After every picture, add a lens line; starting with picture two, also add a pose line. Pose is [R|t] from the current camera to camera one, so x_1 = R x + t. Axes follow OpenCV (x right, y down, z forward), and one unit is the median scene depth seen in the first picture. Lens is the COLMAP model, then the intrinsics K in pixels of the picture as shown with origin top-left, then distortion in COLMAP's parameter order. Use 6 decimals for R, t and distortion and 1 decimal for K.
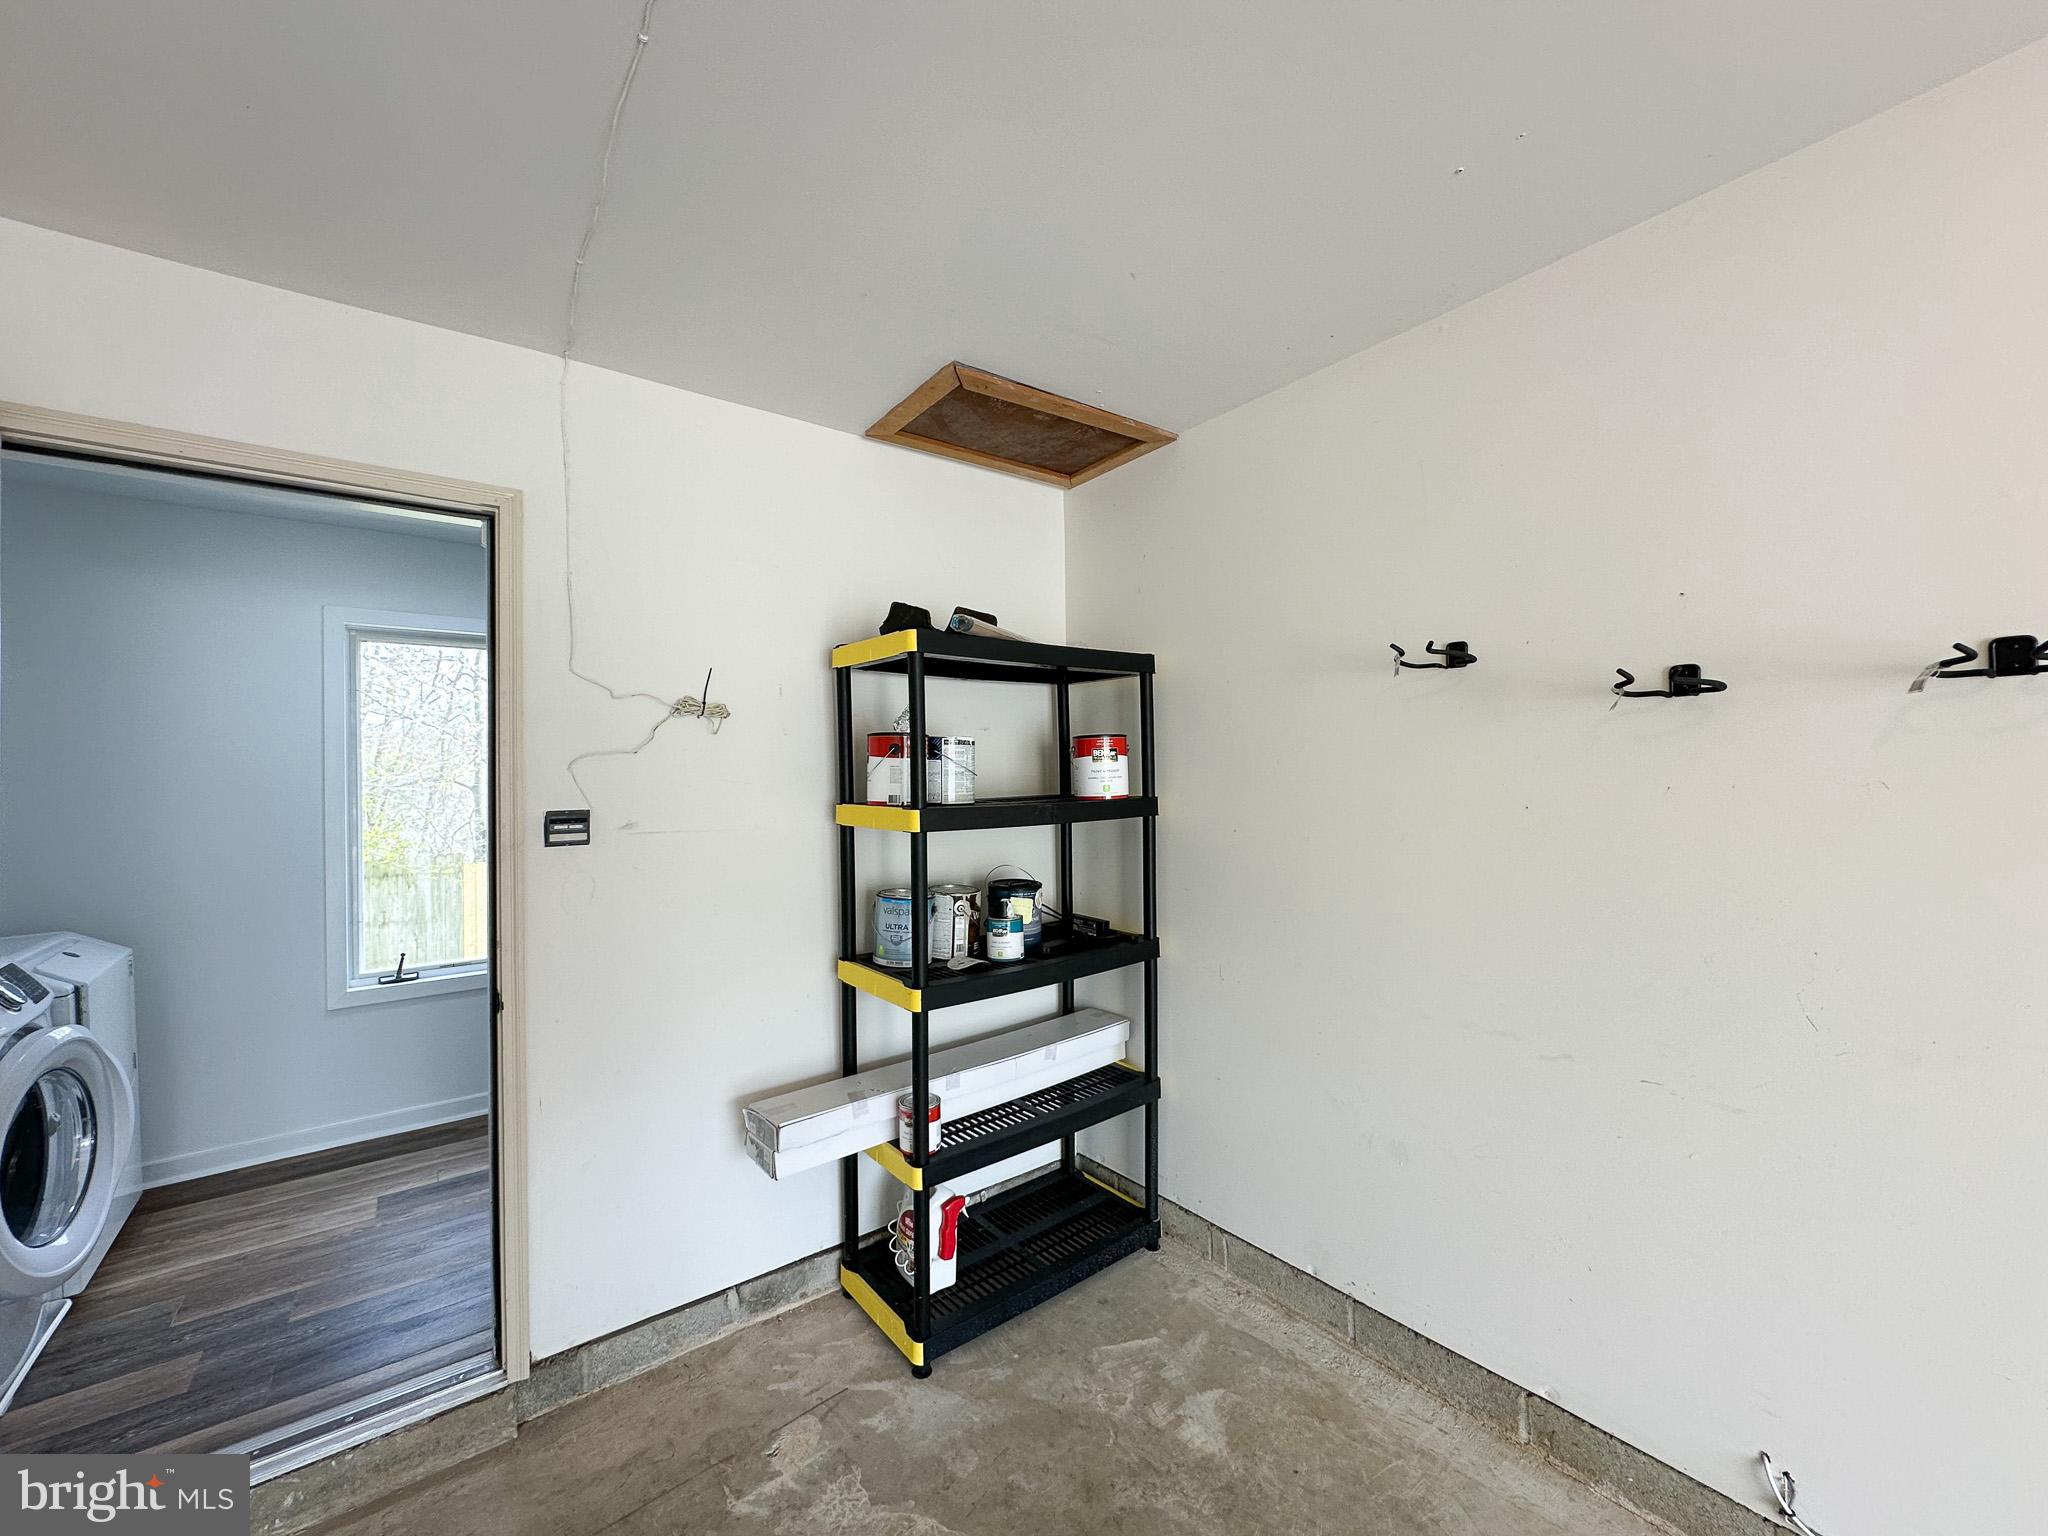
lens RADIAL K [[816.1, 0, 1024.0], [0, 816.1, 768.0], [0, 0, 1]] dist [-0.001550, -0.000238]
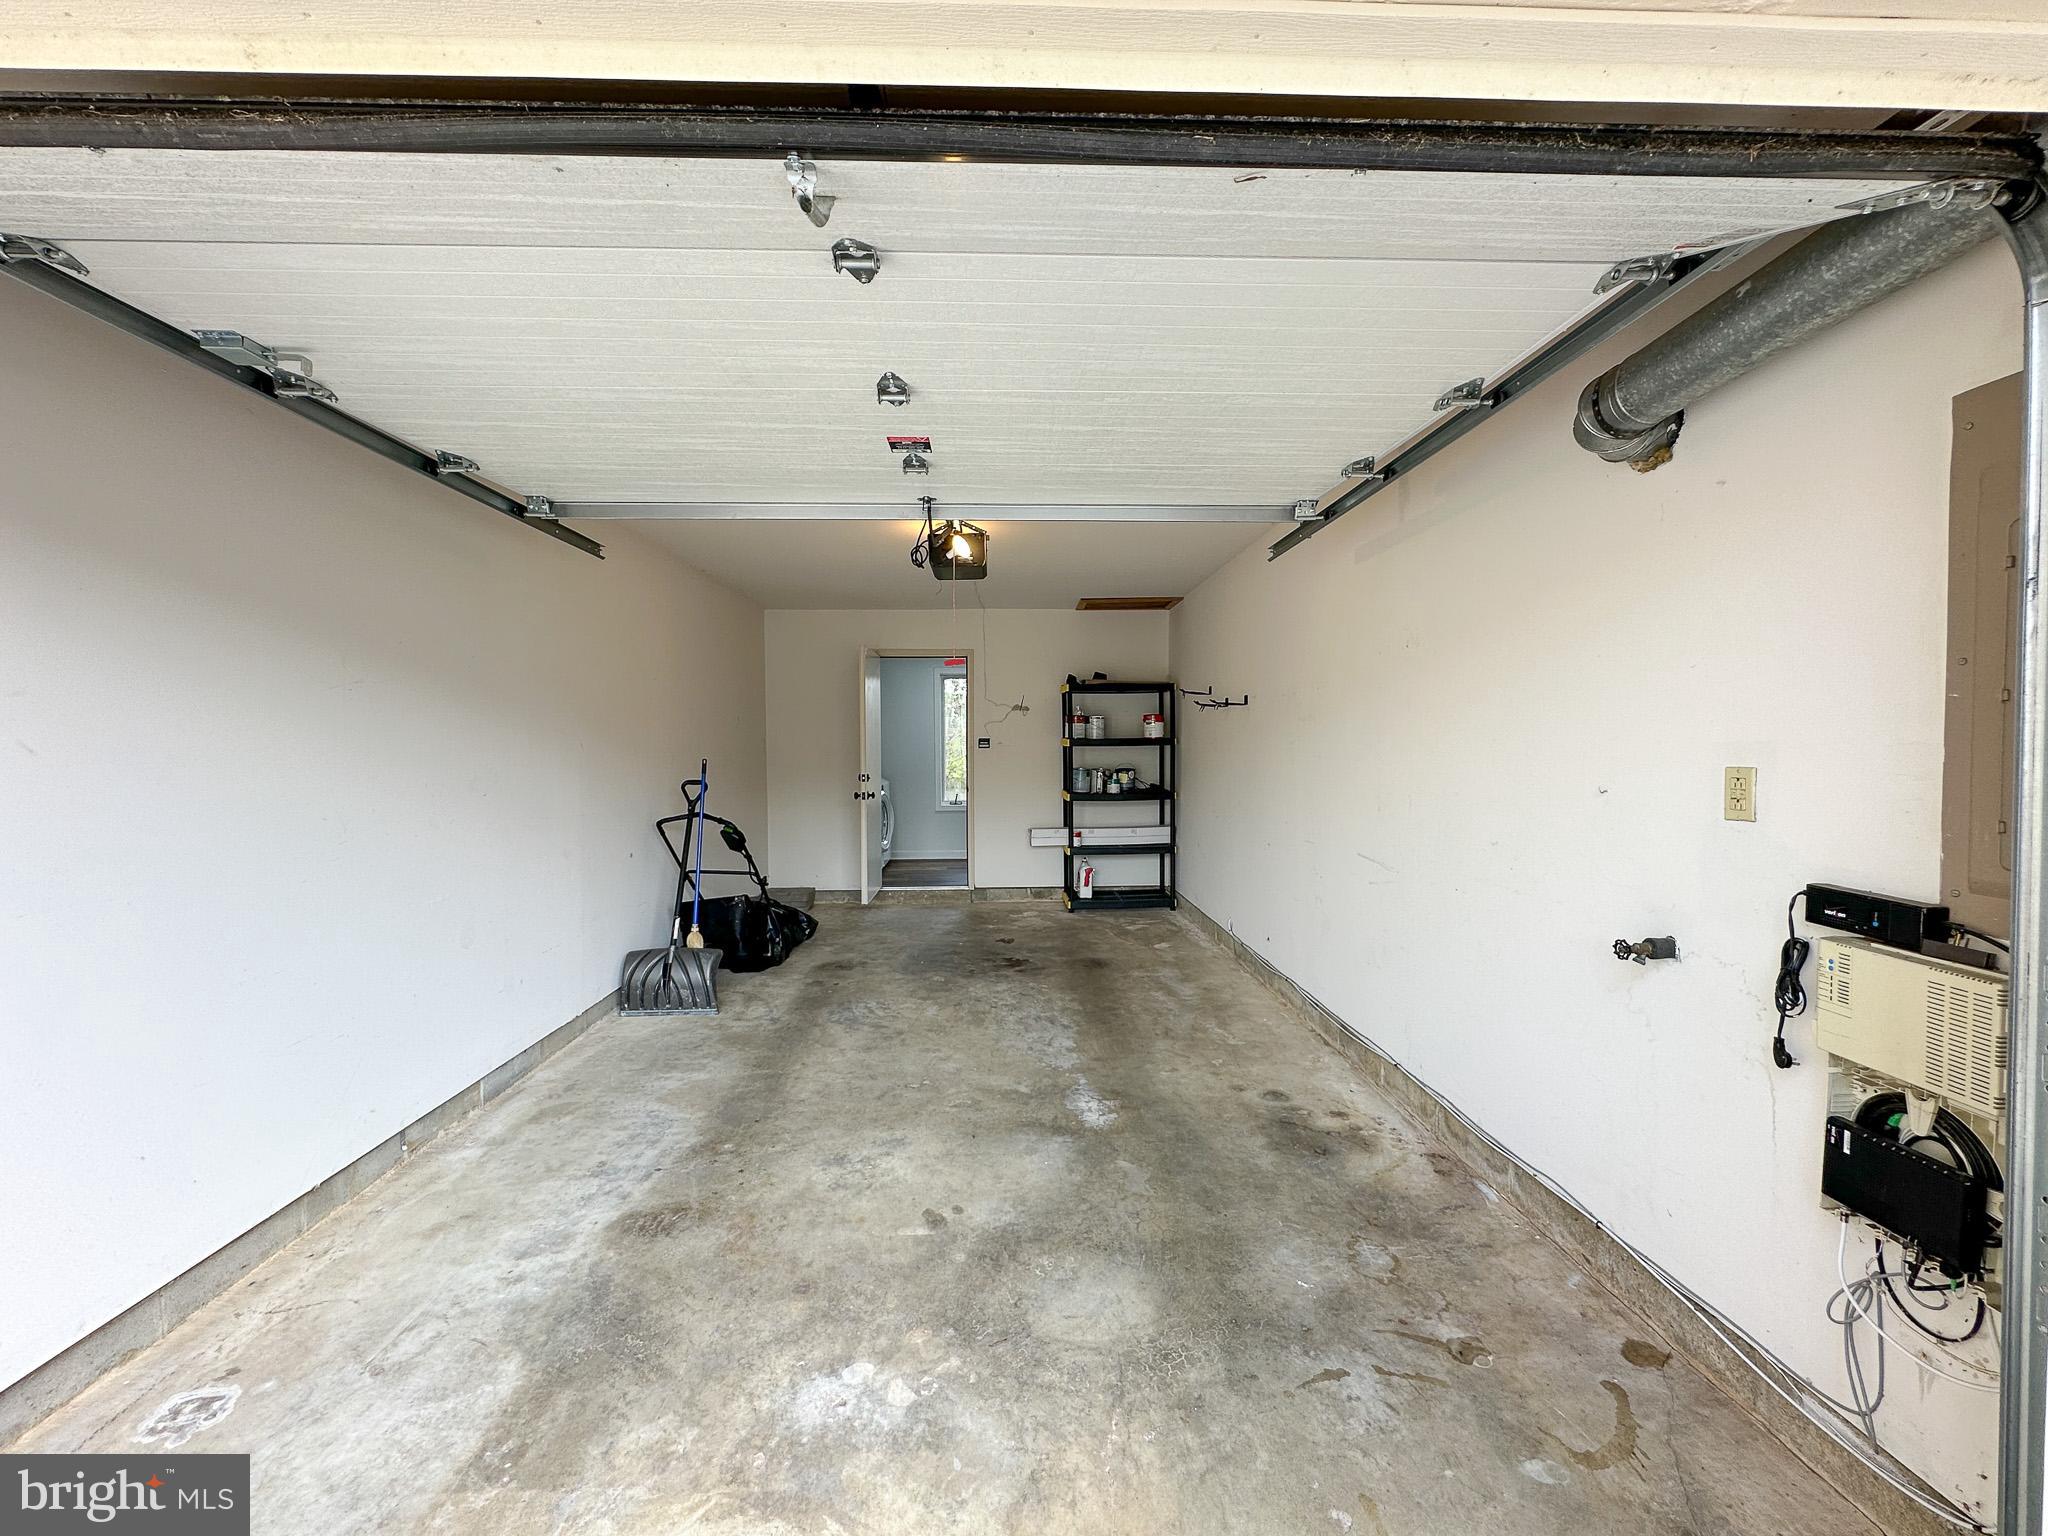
lens RADIAL K [[816.1, 0, 1024.0], [0, 816.1, 768.0], [0, 0, 1]] dist [-0.001550, -0.000238]
pose [[0.820338, 0.027576, -0.571214, 1.283308], [-0.004409, 0.999112, 0.041902, 0.025921], [0.571863, -0.031855, 0.819731, -1.444378]]
